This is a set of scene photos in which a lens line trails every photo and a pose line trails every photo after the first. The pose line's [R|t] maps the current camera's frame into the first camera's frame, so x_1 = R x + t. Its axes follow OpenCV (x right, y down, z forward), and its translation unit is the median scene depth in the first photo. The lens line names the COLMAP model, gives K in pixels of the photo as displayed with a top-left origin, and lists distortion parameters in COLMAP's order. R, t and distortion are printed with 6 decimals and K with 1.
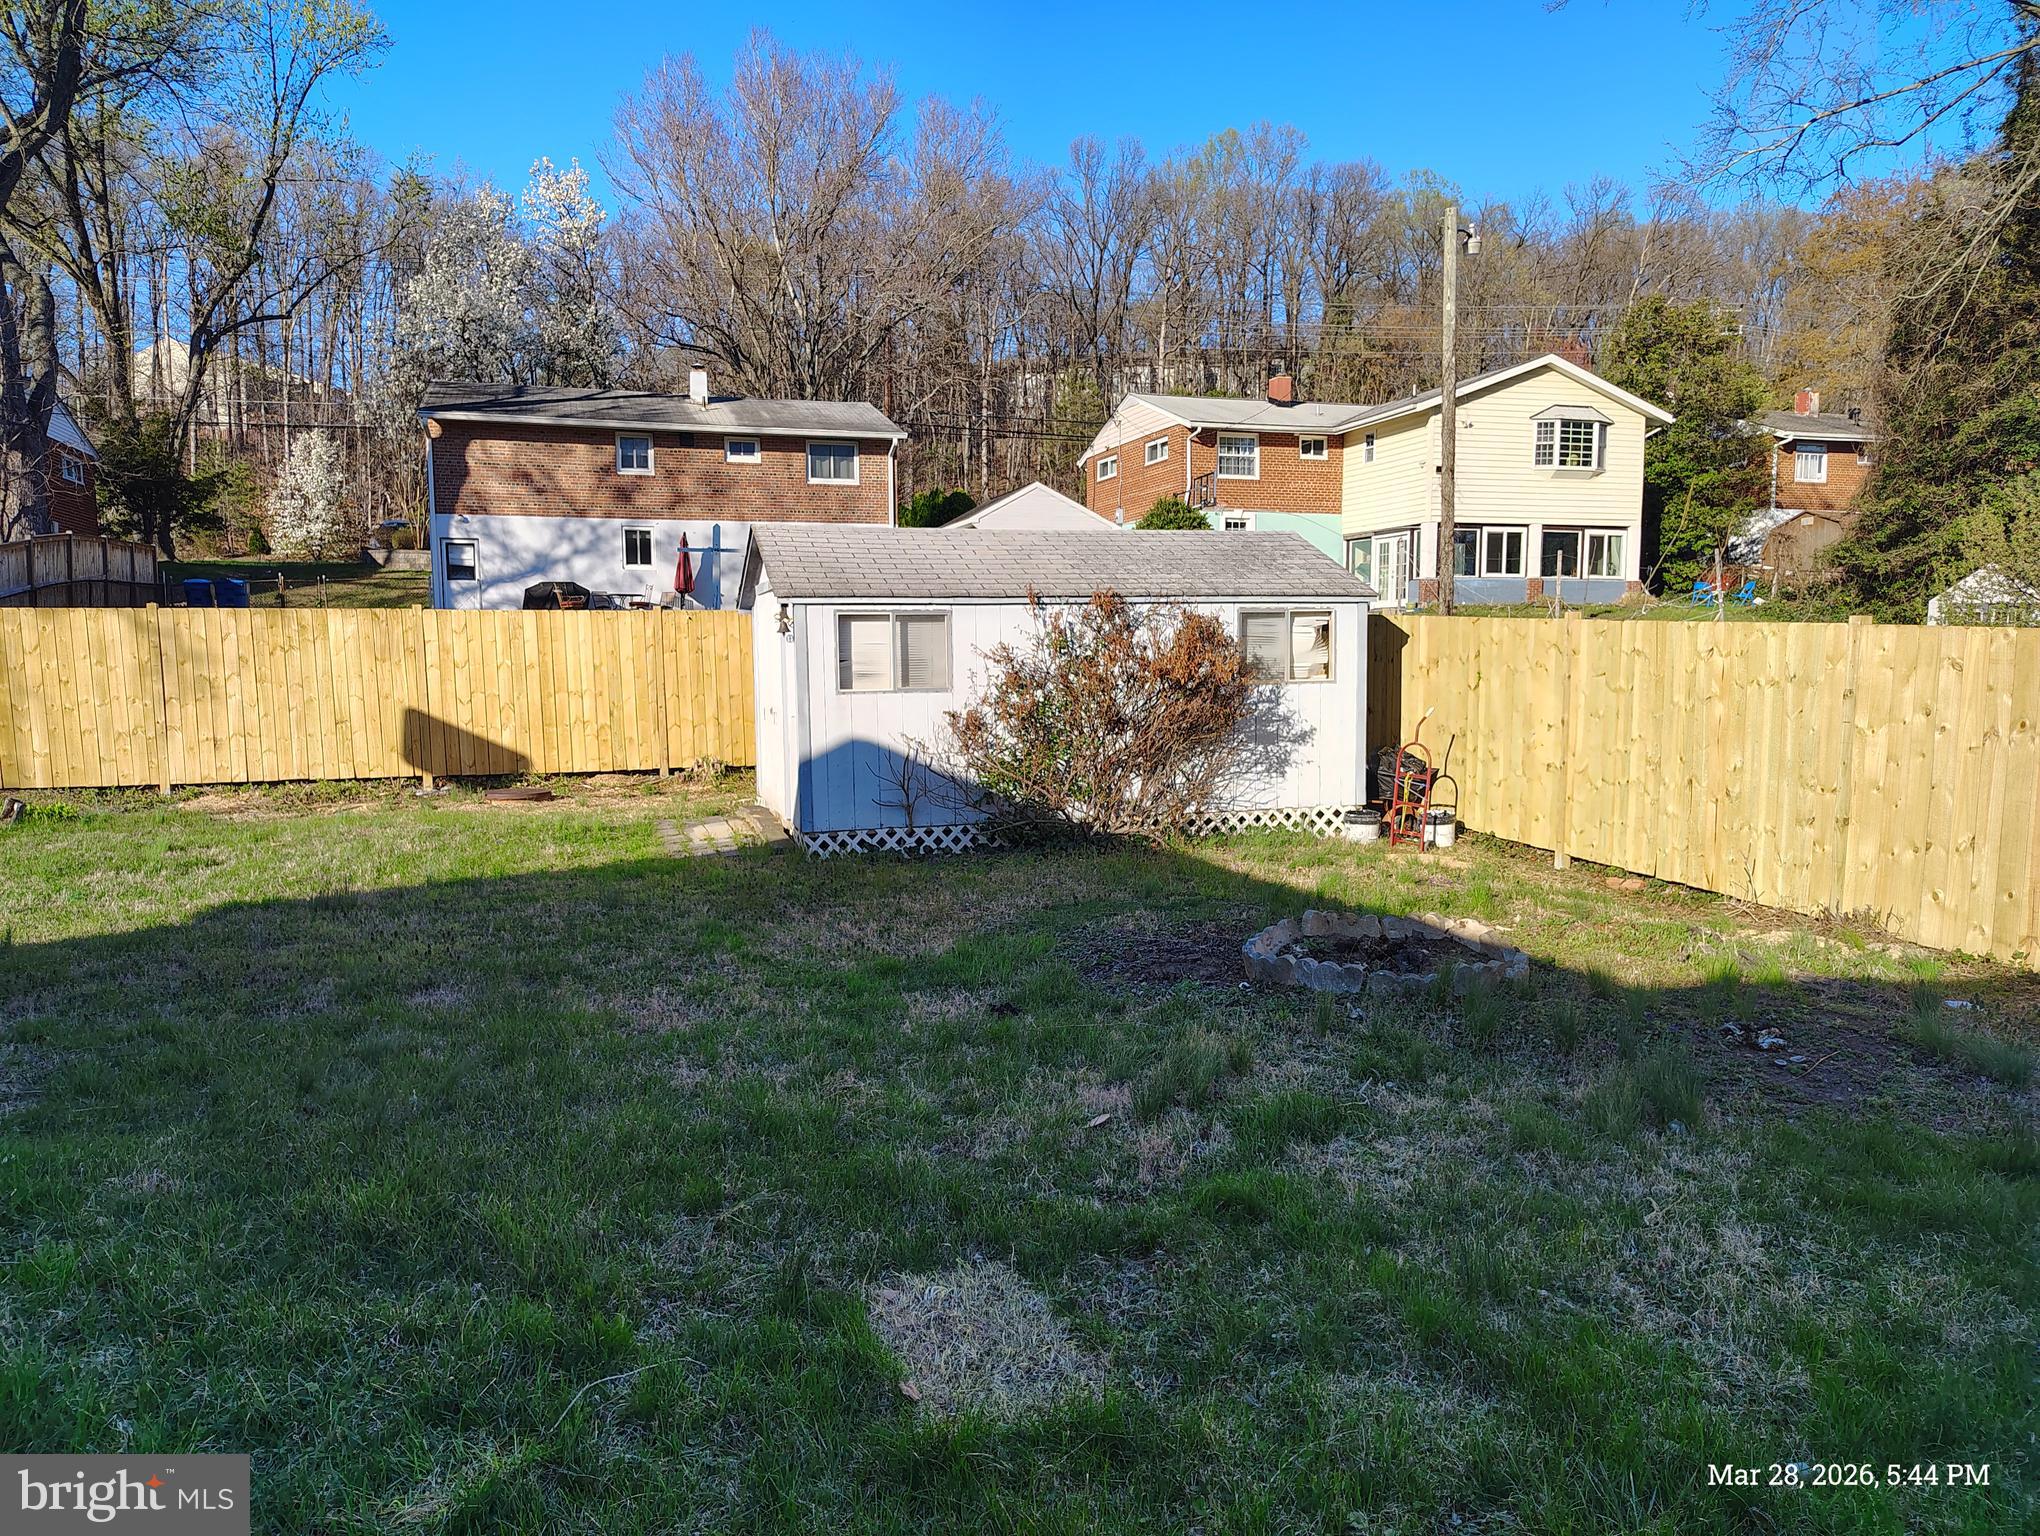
lens RADIAL K [[1401.3, 0, 1008.0], [0, 1401.3, 797.2], [0, 0, 1]] dist [0.050426, -0.058595]
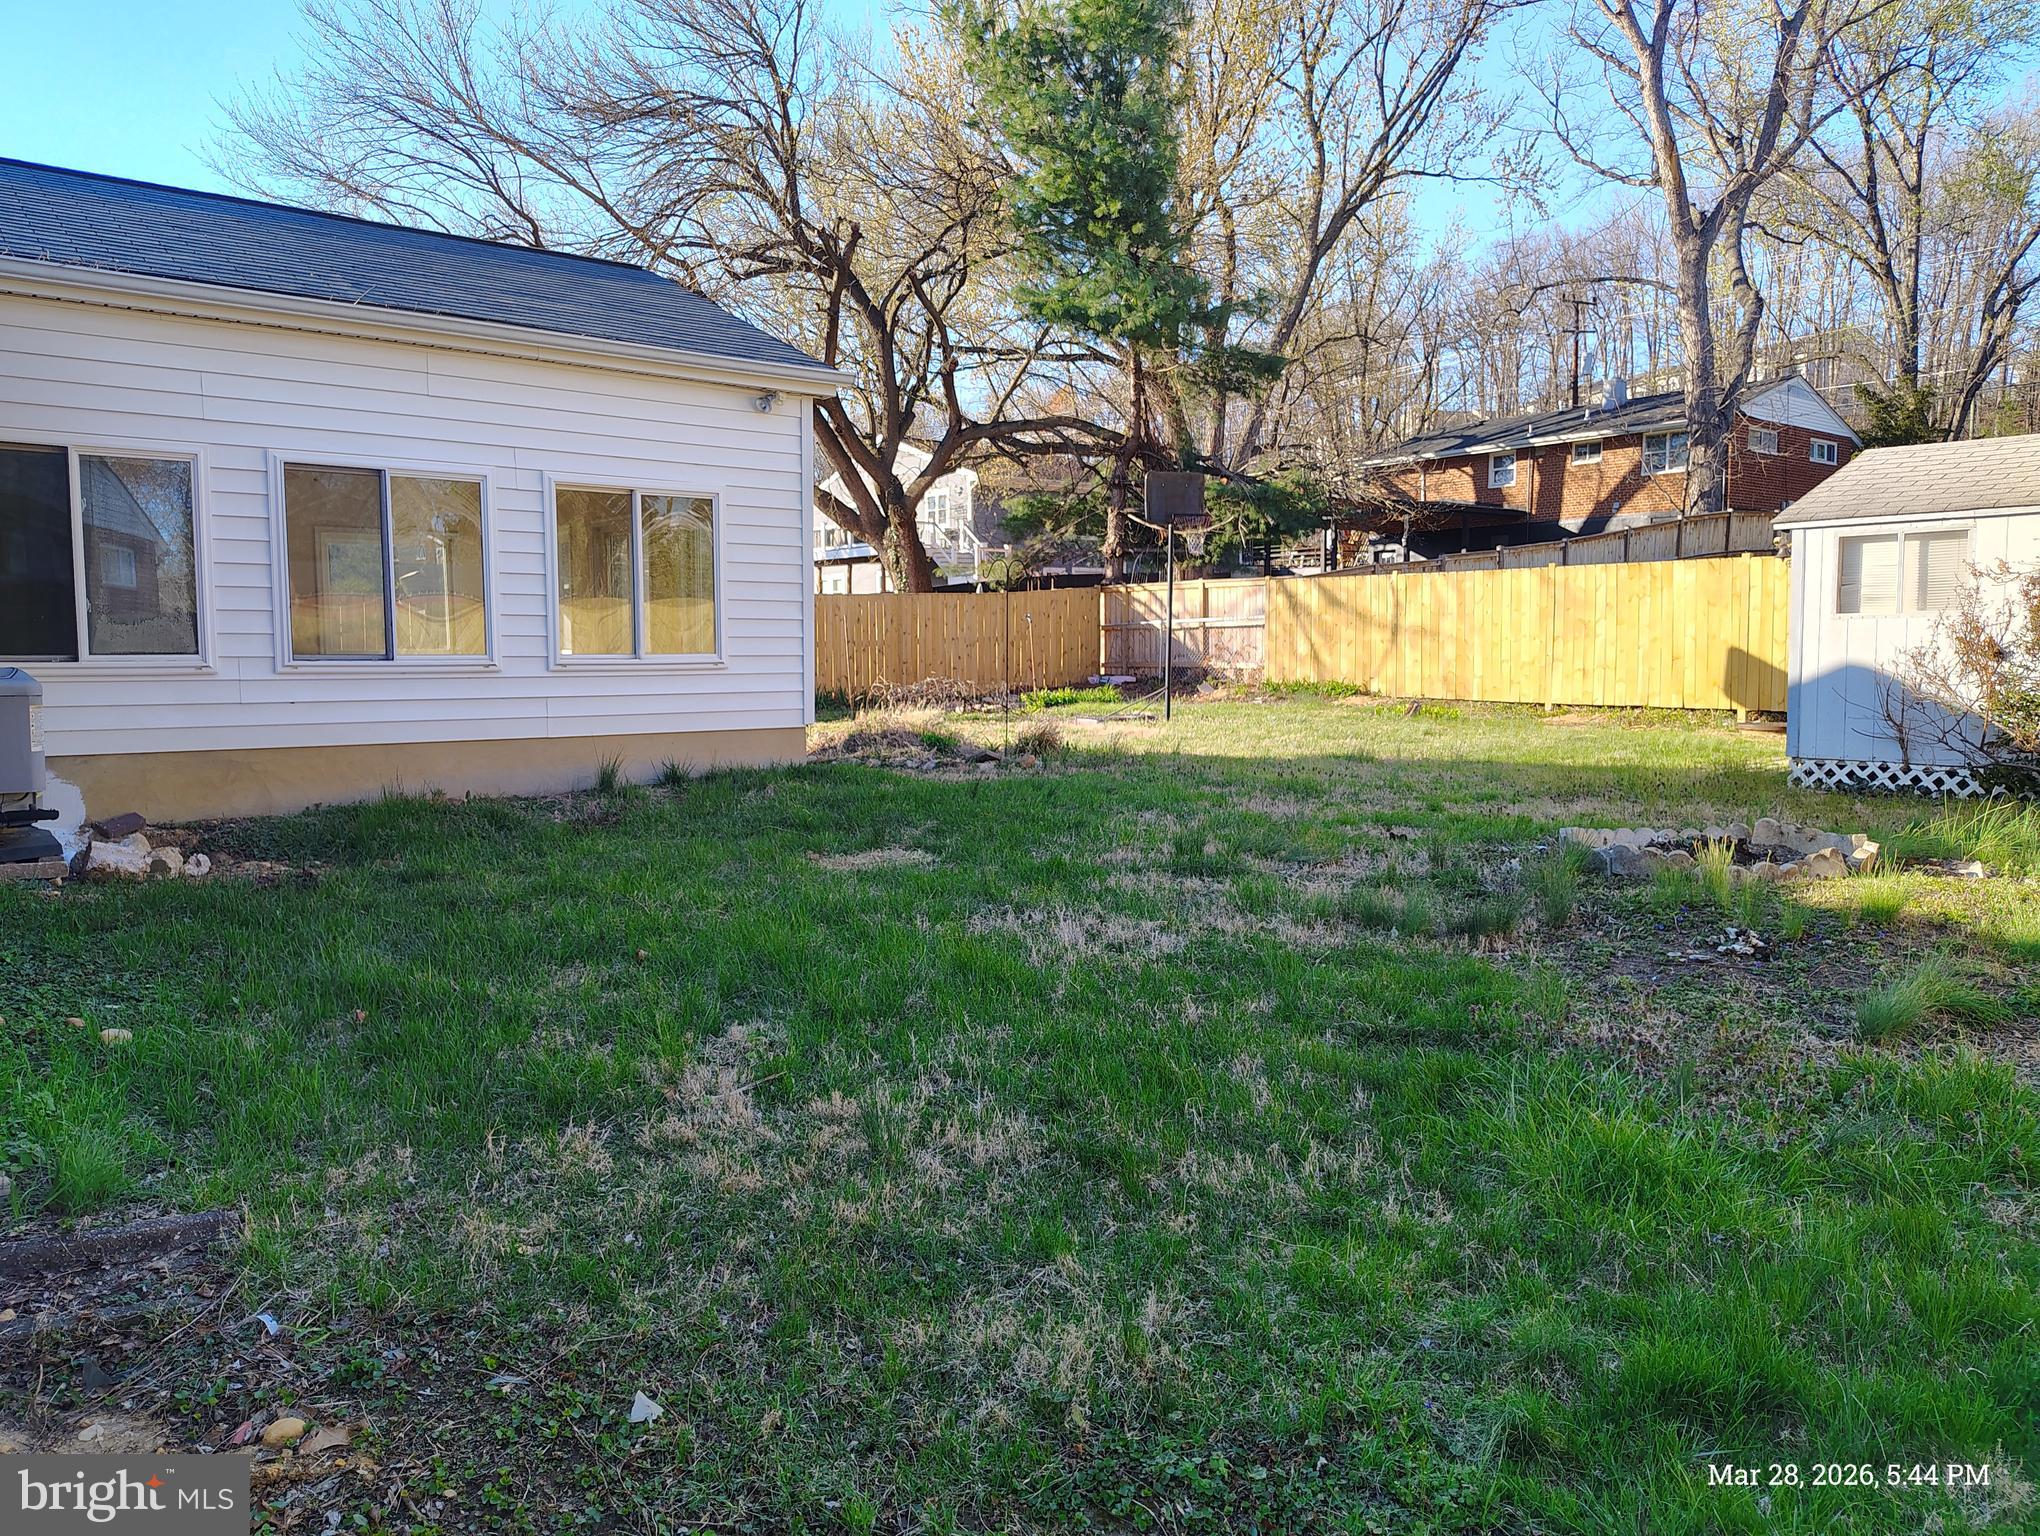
lens RADIAL K [[1401.3, 0, 1005.9], [0, 1401.3, 748.4], [0, 0, 1]] dist [0.050426, -0.058595]
pose [[0.337925, 0.079964, -0.937770, 0.428307], [-0.097842, 0.993970, 0.049499, 0.016571], [0.936073, 0.075026, 0.343712, 0.088122]]
